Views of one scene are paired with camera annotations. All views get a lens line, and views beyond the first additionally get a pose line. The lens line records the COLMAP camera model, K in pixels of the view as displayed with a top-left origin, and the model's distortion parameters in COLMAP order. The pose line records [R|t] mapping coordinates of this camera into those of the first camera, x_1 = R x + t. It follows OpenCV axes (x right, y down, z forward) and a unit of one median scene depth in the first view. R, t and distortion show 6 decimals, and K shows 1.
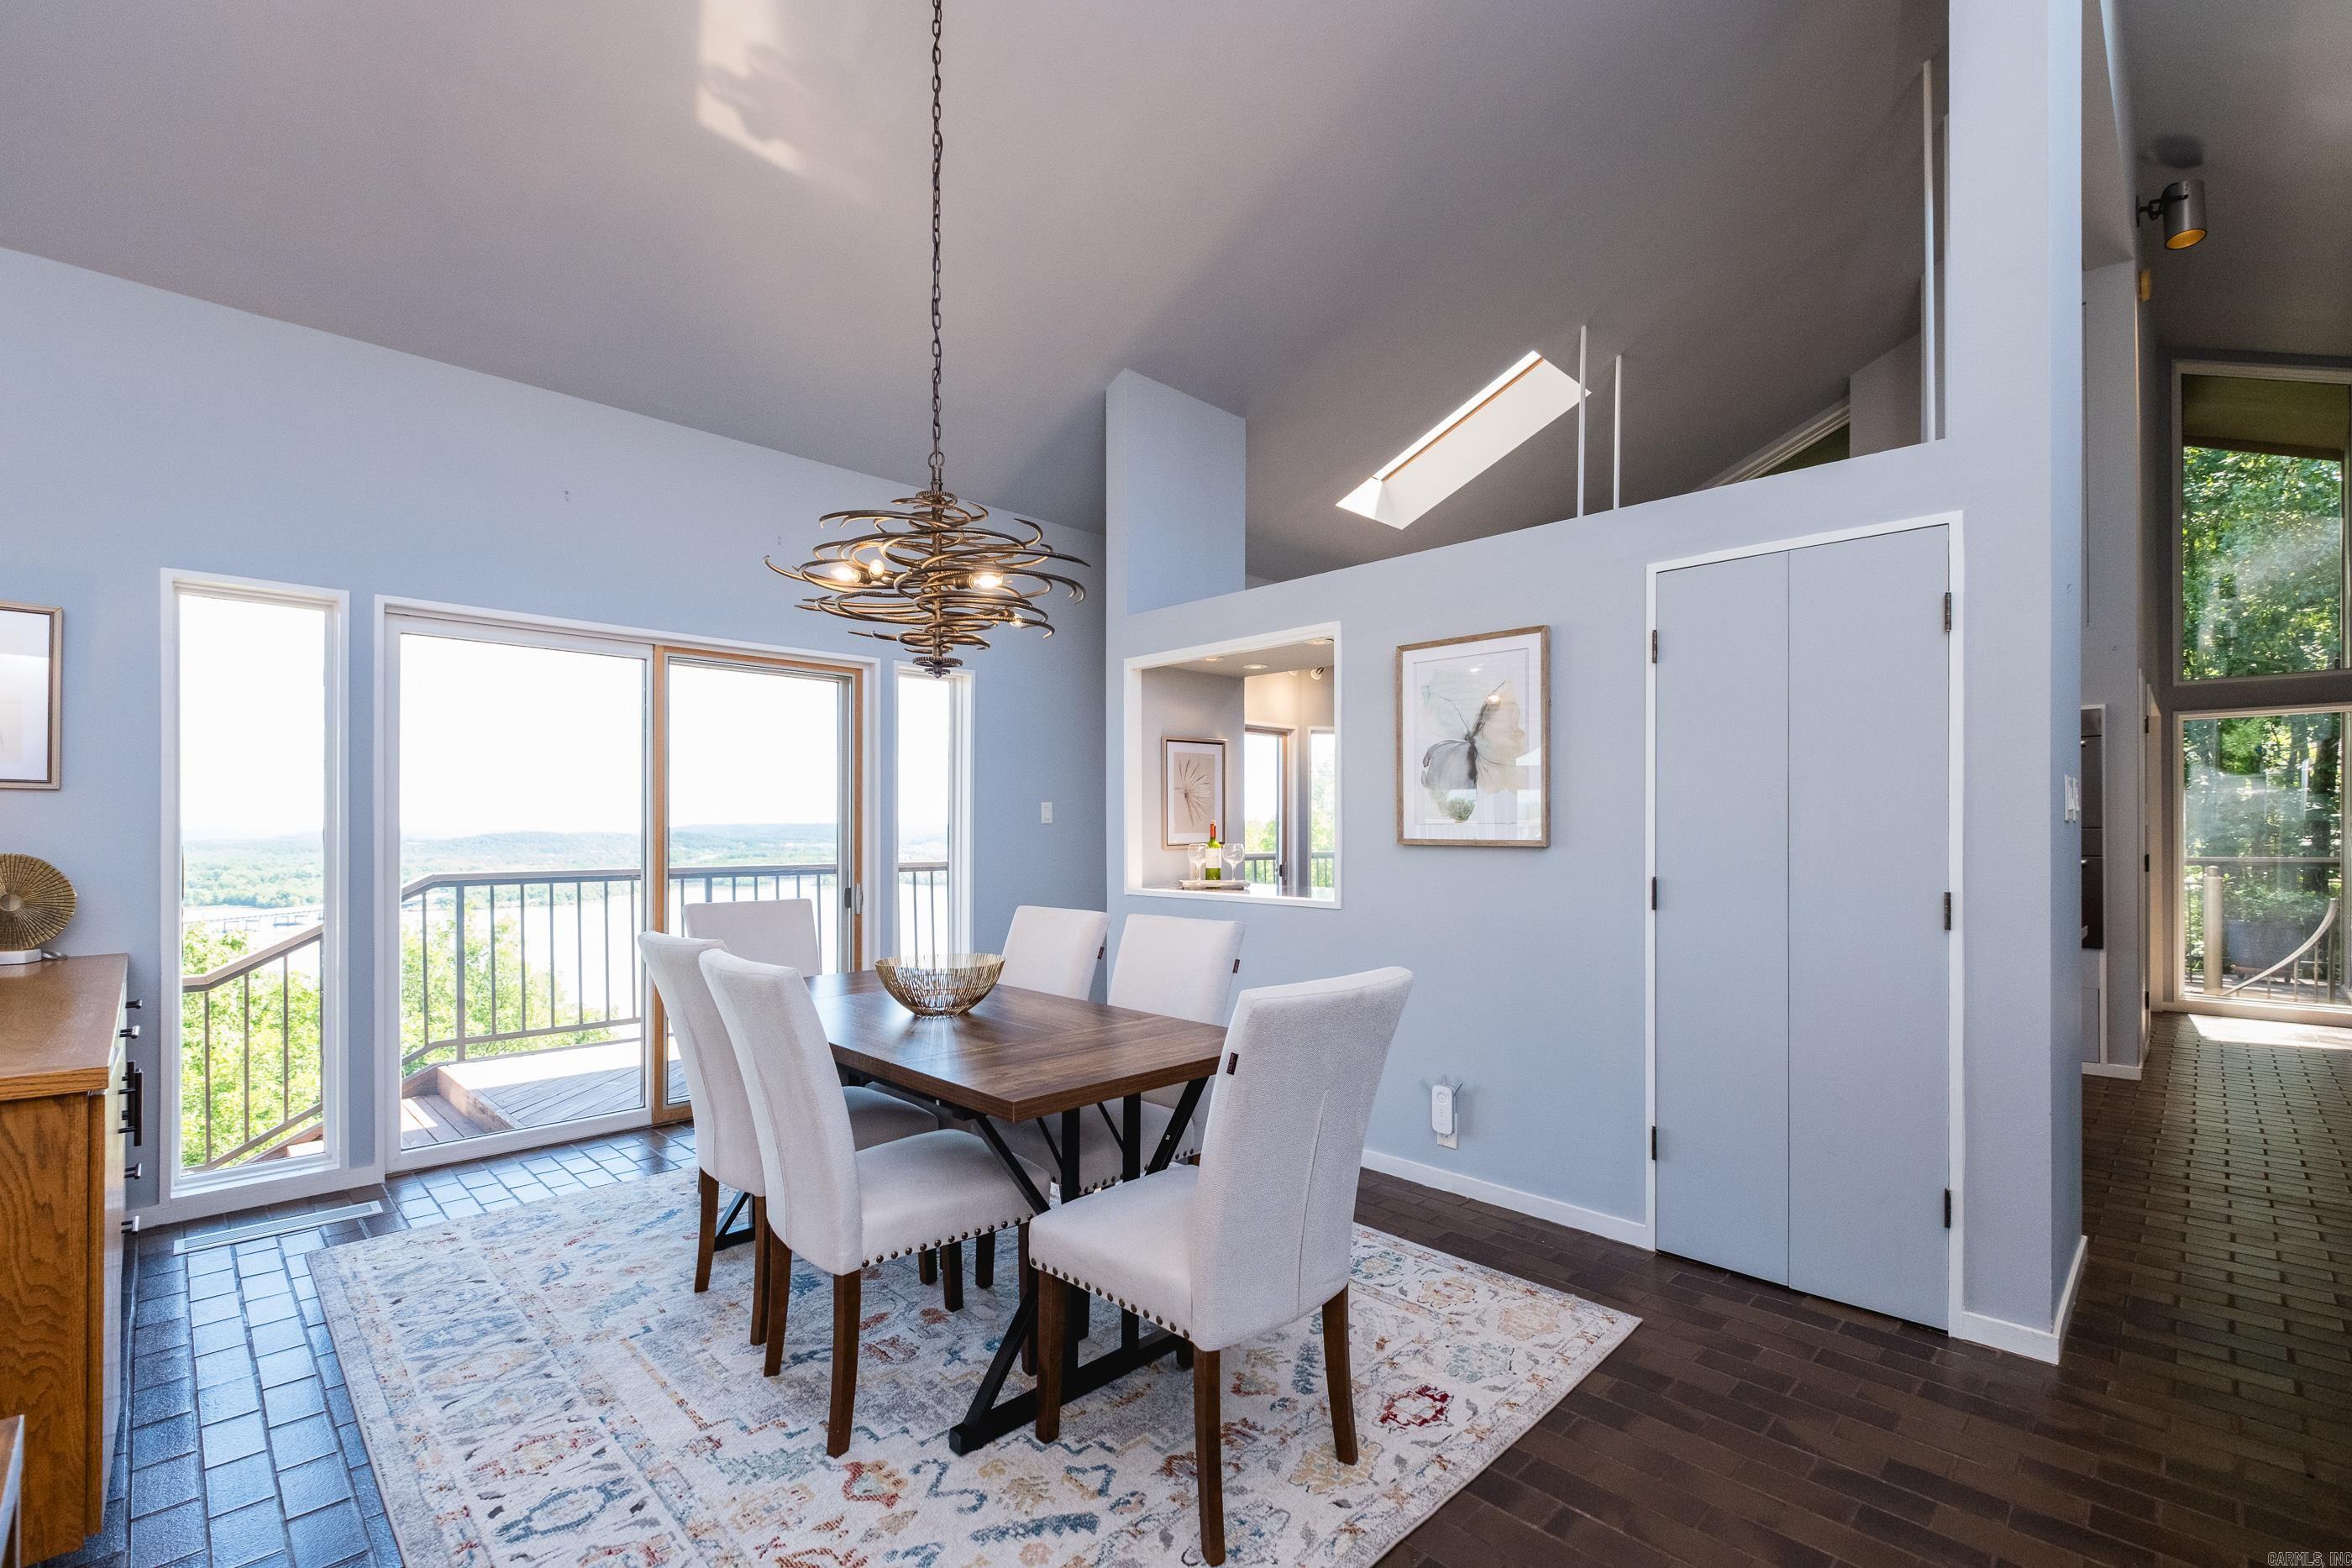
lens RADIAL K [[1029.8, 0, 1176.5], [0, 1029.8, 828.0], [0, 0, 1]] dist [0.000485, -0.000398]
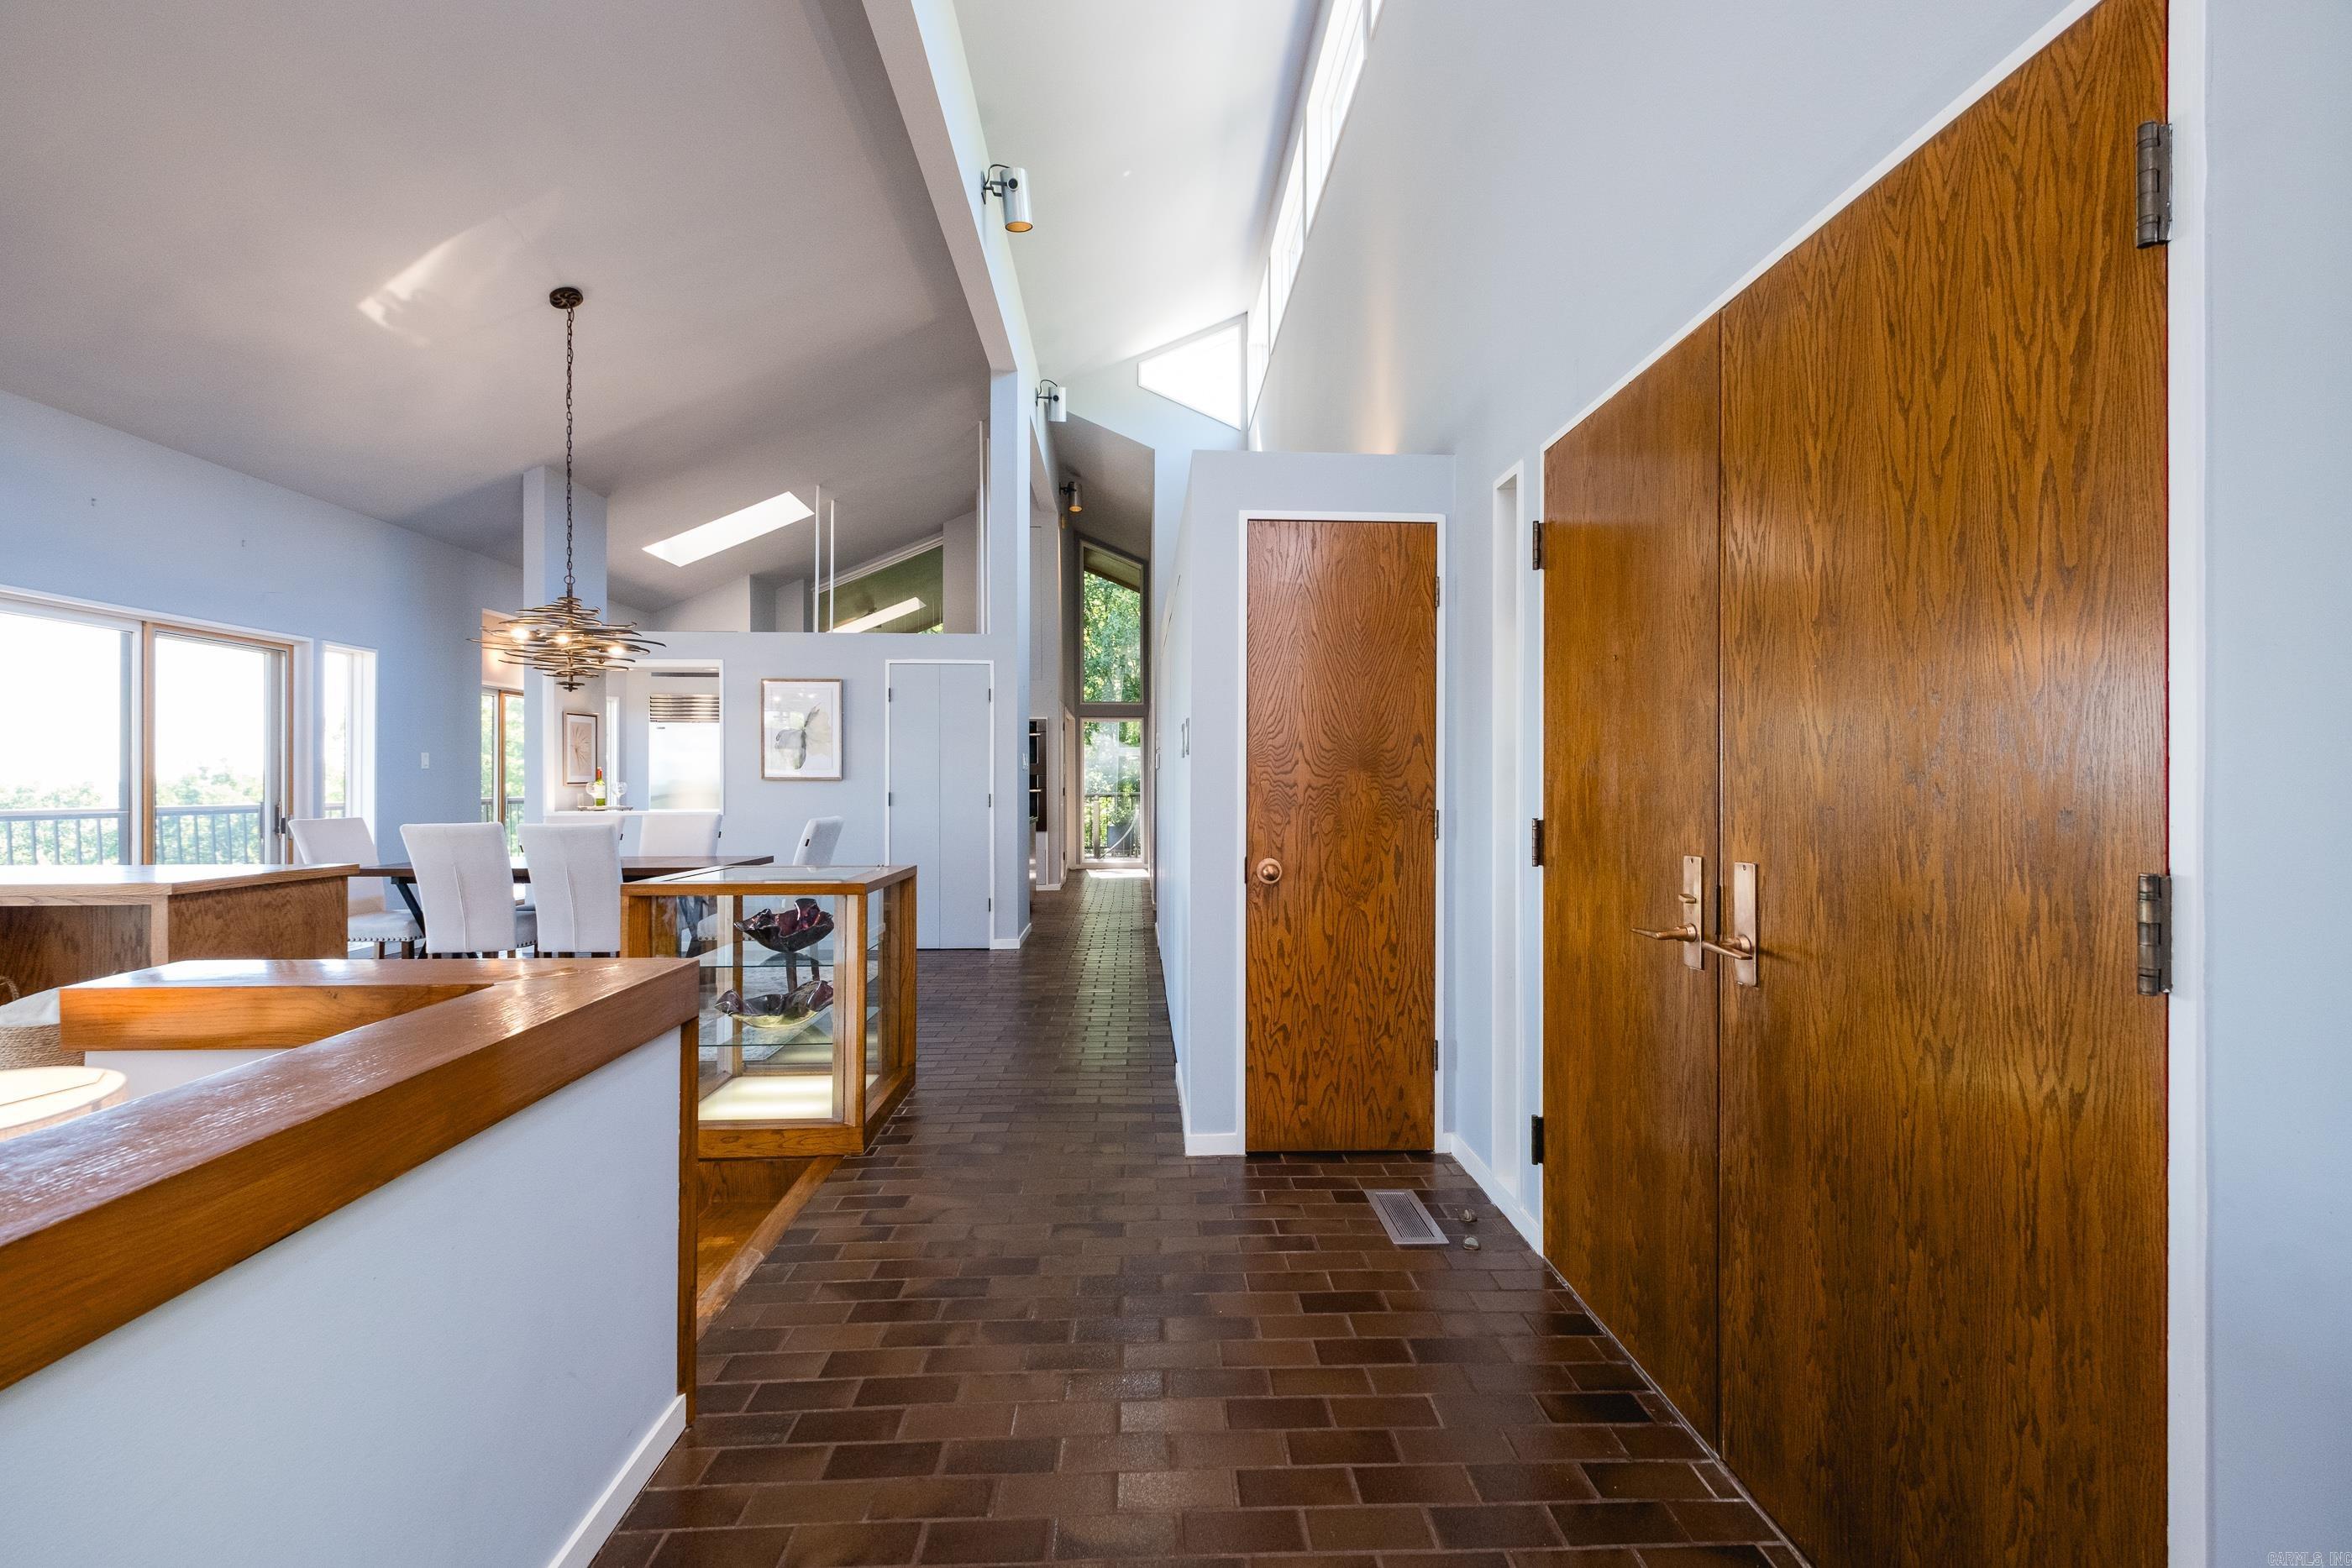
lens RADIAL K [[1027.0, 0, 1182.1], [0, 1027.0, 781.3], [0, 0, 1]] dist [0.001375, -0.006995]
pose [[0.672106, -0.000309, 0.740454, -0.682605], [0.000997, 0.999999, -0.000488, 0.020071], [-0.740454, 0.001066, 0.672106, -0.891011]]
